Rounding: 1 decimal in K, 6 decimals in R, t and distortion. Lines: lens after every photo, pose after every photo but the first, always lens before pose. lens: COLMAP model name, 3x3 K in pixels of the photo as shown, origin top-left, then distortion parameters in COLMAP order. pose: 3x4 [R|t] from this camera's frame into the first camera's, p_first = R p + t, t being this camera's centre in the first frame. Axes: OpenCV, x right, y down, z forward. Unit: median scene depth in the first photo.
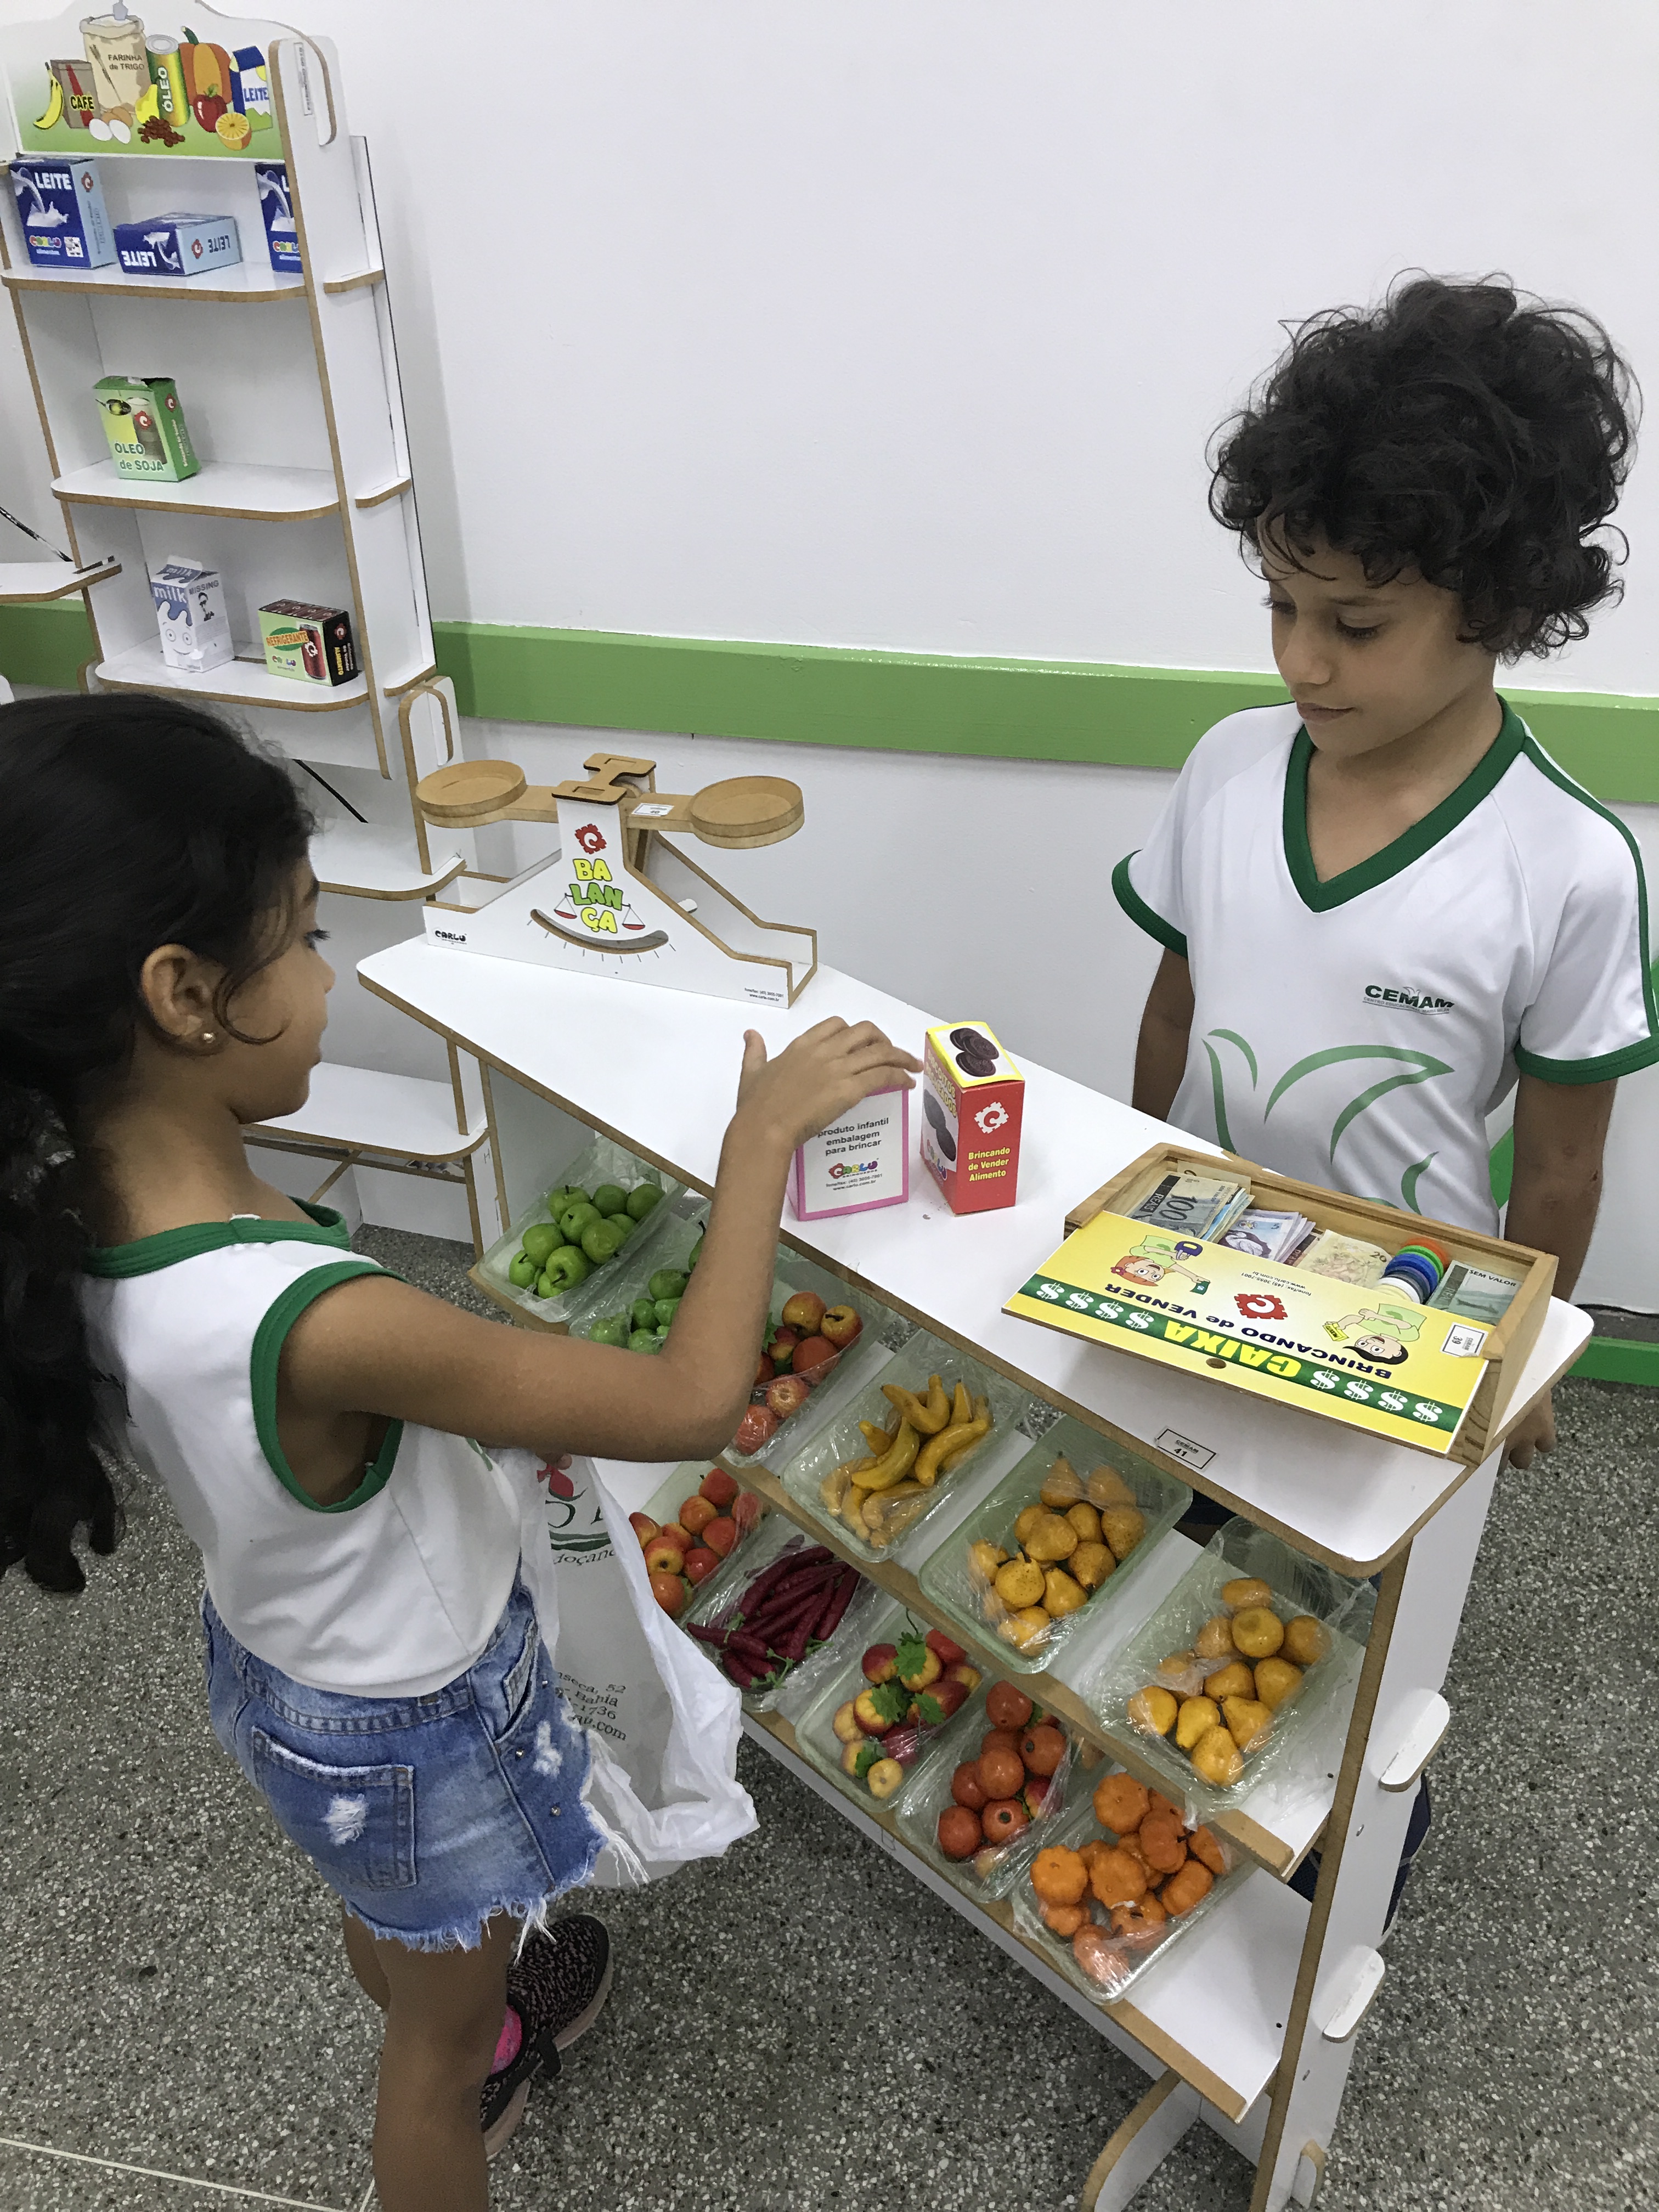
lens RADIAL K [[1806.6, 0, 831.1], [0, 1806.6, 1109.4], [0, 0, 1]] dist [0.092665, -0.120603]
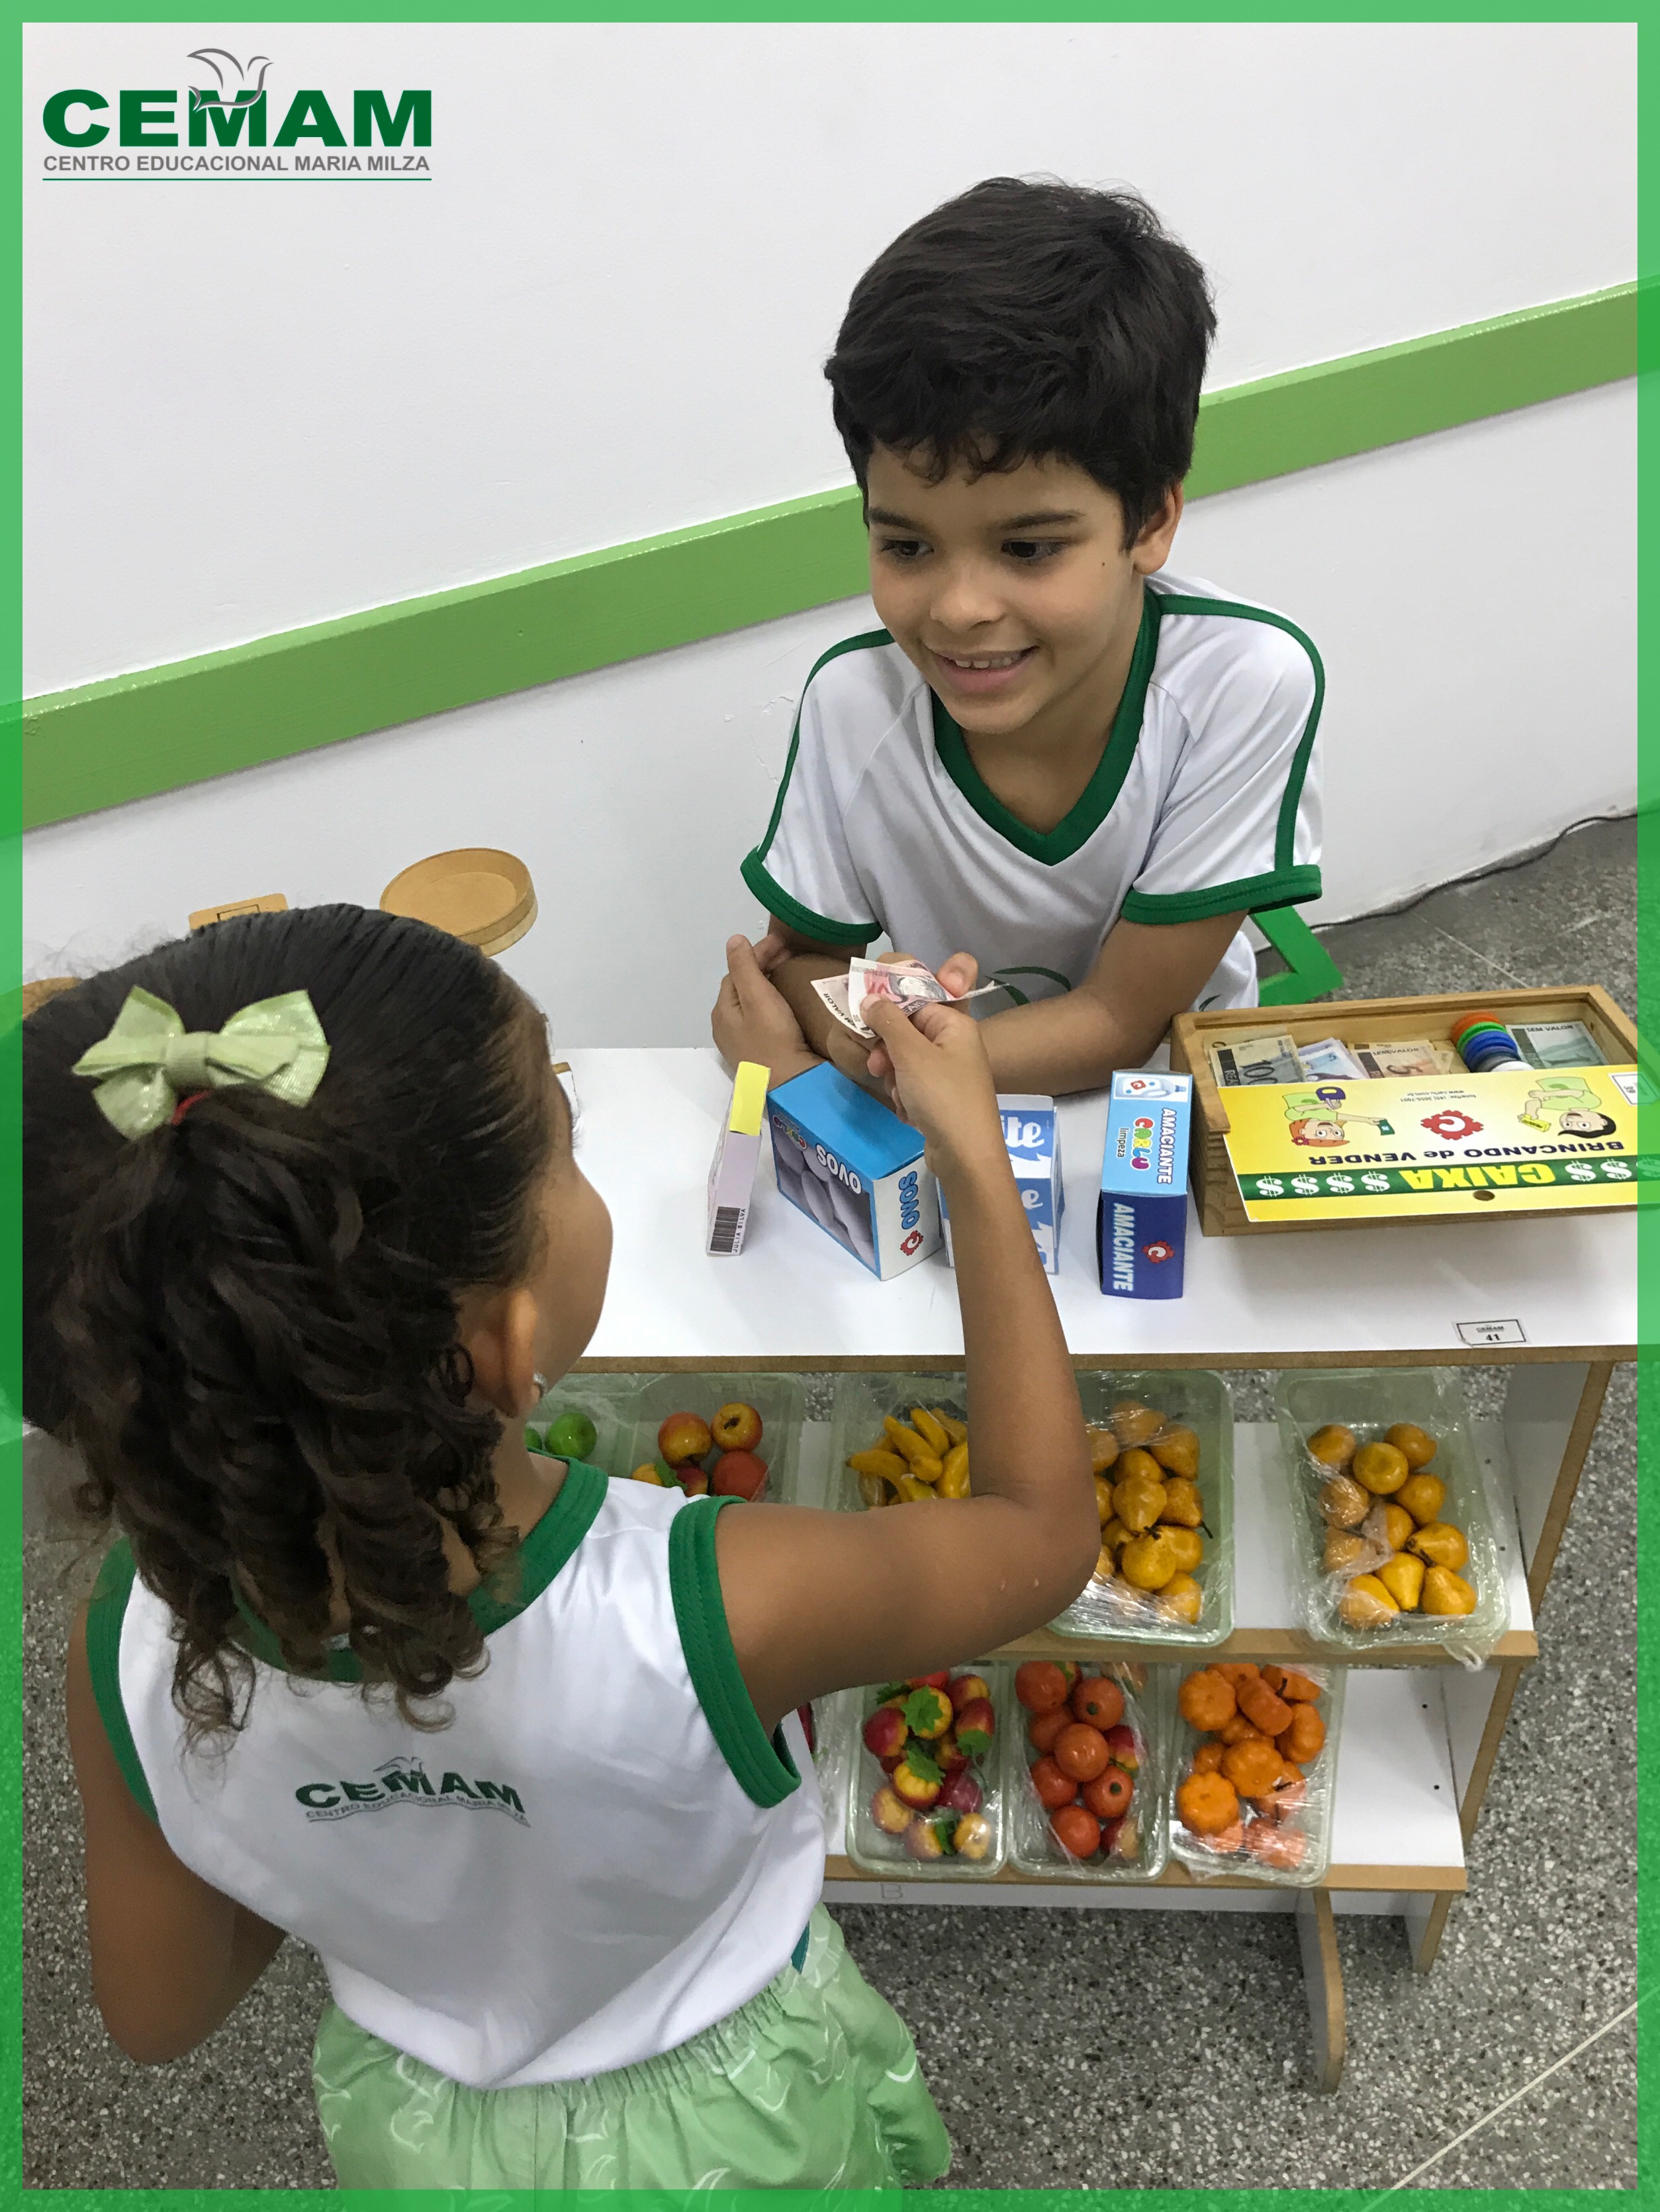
lens RADIAL K [[1806.4, 0, 831.6], [0, 1806.4, 1109.4], [0, 0, 1]] dist [0.092665, -0.120603]
pose [[0.747066, -0.442488, 0.496082, -0.296785], [0.406921, 0.894517, 0.185081, -0.141575], [-0.525650, 0.063598, 0.848320, 0.239537]]
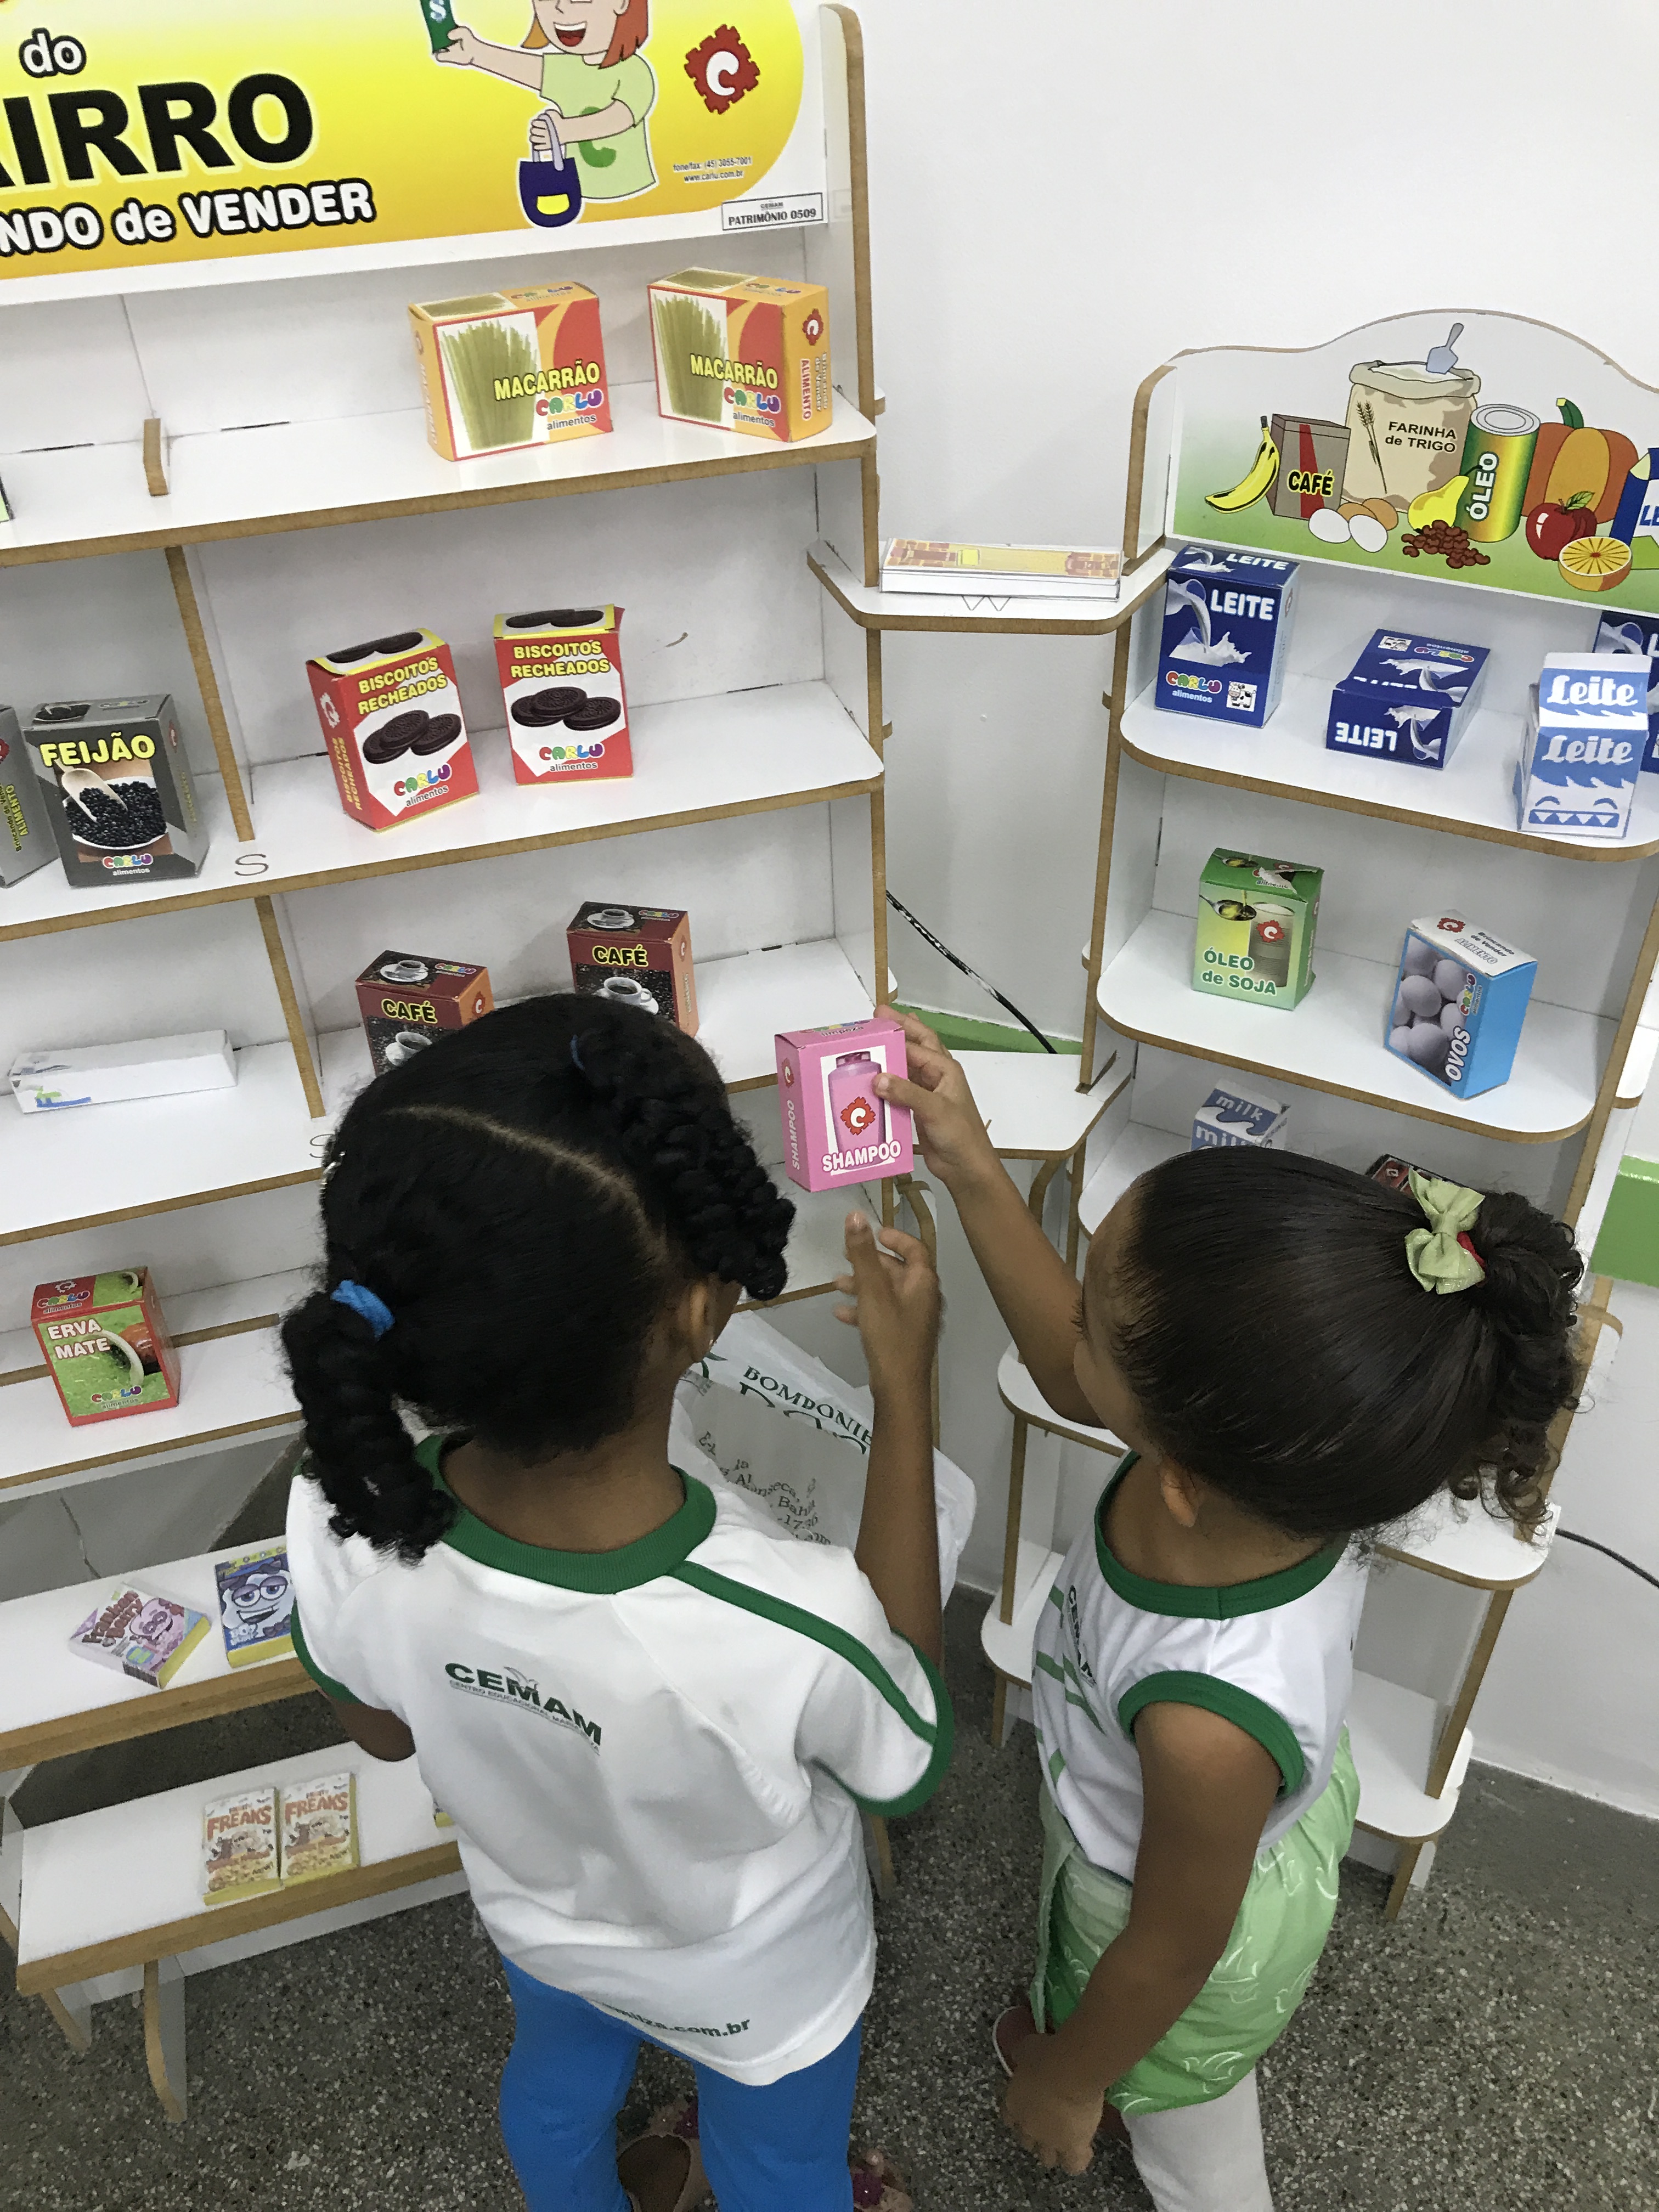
lens RADIAL K [[1822.7, 0, 850.0], [0, 1822.7, 1090.1], [0, 0, 1]] dist [-0.012104, 0.045743]
pose [[0.985192, 0.094574, -0.143013, -0.532137], [-0.083754, 0.993279, 0.079883, -0.450170], [0.149607, -0.066723, 0.986492, 0.430608]]
